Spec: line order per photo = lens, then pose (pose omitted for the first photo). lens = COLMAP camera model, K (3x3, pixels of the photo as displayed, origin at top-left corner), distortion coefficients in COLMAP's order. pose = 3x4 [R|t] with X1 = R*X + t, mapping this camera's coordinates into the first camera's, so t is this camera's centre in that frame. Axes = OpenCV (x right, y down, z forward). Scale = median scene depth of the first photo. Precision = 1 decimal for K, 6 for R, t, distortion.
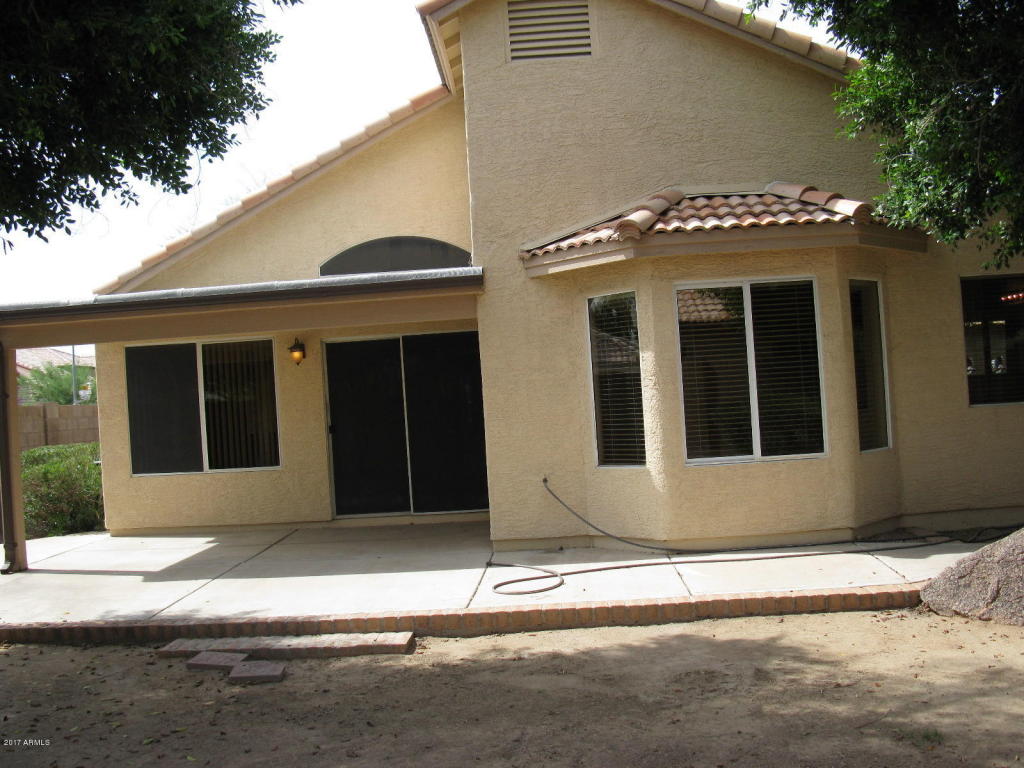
lens RADIAL K [[1020.2, 0, 512.0], [0, 1020.2, 384.0], [0, 0, 1]] dist [-0.215048, 0.276435]
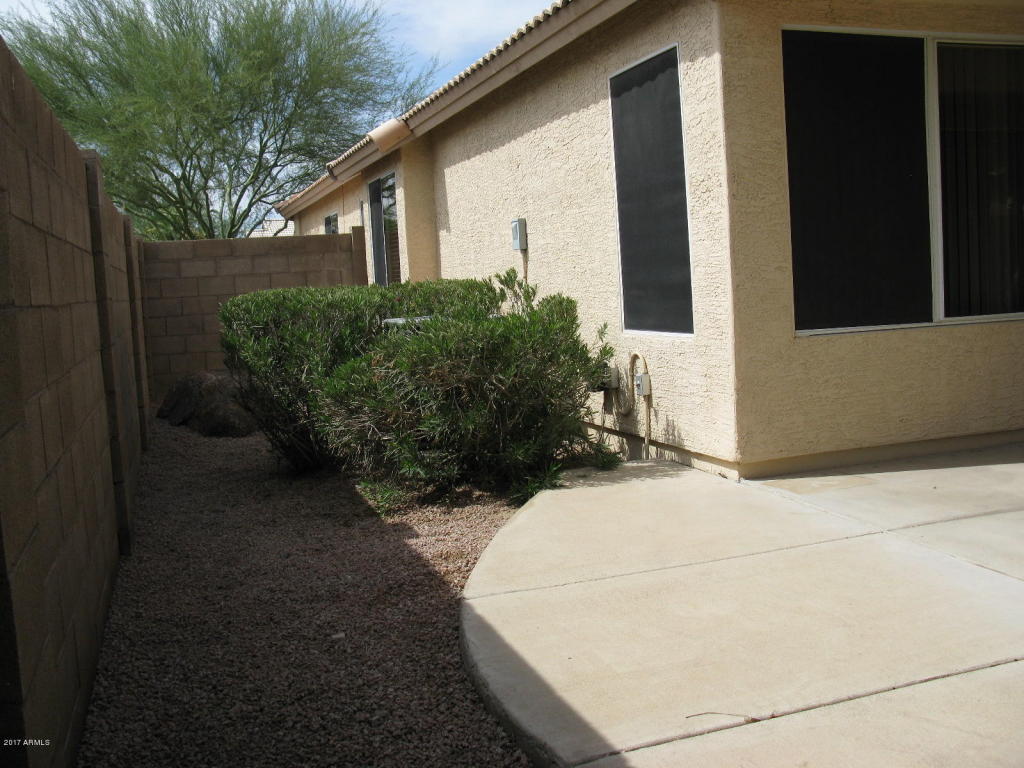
lens RADIAL K [[1020.2, 0, 512.0], [0, 1020.2, 384.0], [0, 0, 1]] dist [-0.215048, 0.276435]
pose [[0.921928, -0.026353, 0.386464, -1.445430], [-0.015718, 0.994316, 0.105300, 0.153467], [-0.387042, -0.103154, 0.916274, 1.420050]]
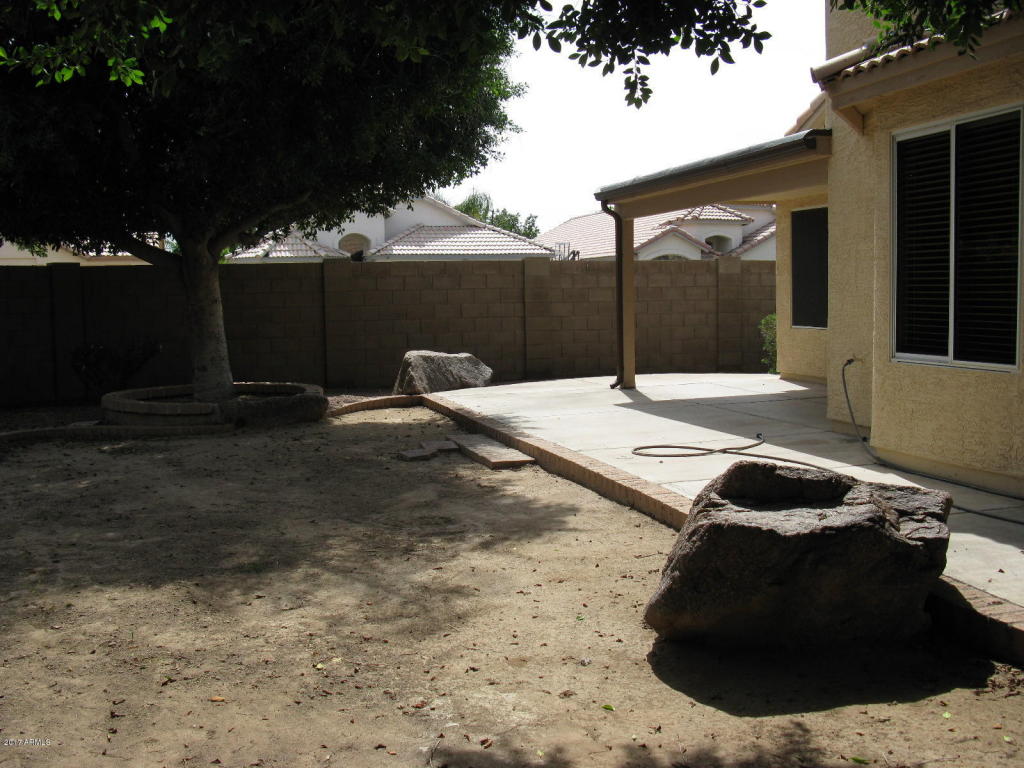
lens RADIAL K [[1020.2, 0, 512.0], [0, 1020.2, 384.0], [0, 0, 1]] dist [-0.215048, 0.276435]
pose [[0.340879, 0.134127, -0.930490, 1.265054], [0.013197, 0.988990, 0.147394, -0.034413], [0.940015, -0.062523, 0.335356, 0.687087]]
